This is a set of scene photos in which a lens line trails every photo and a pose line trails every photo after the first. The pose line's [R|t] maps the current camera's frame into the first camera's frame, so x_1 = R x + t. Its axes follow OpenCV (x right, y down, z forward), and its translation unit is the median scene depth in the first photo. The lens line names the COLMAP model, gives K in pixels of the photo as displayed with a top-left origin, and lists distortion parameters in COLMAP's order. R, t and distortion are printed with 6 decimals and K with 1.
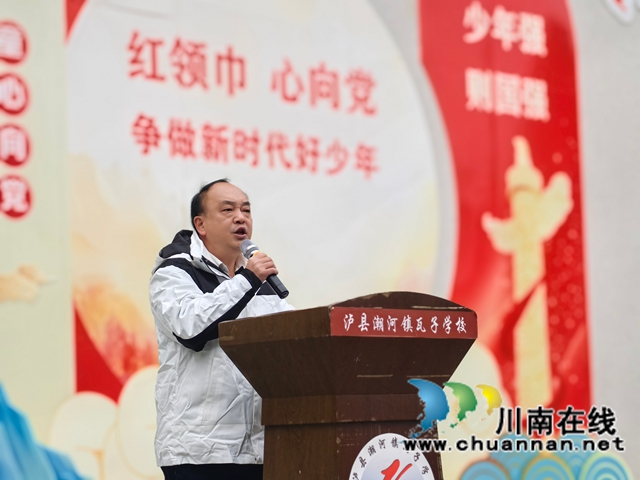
lens RADIAL K [[1875.9, 0, 320.0], [0, 1875.9, 240.0], [0, 0, 1]] dist [0.181096, 0.596864]
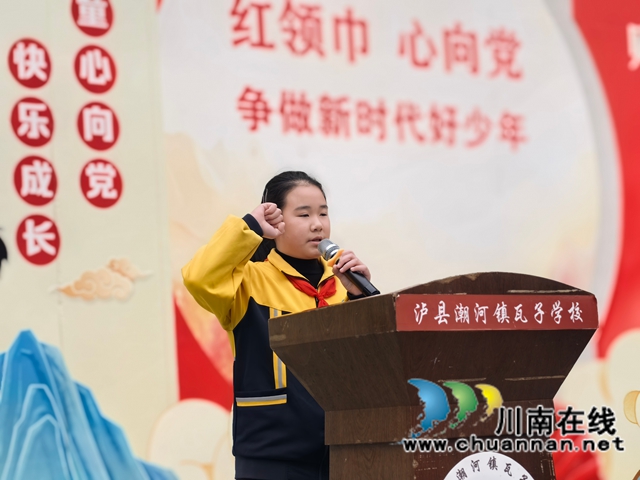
lens RADIAL K [[1804.3, 0, 320.0], [0, 1804.3, 240.0], [0, 0, 1]] dist [0.194896, -0.649210]
pose [[0.992047, -0.036177, -0.120553, 0.041966], [0.036492, 0.999334, 0.000406, 0.007234], [0.120458, -0.004801, 0.992707, 0.156508]]
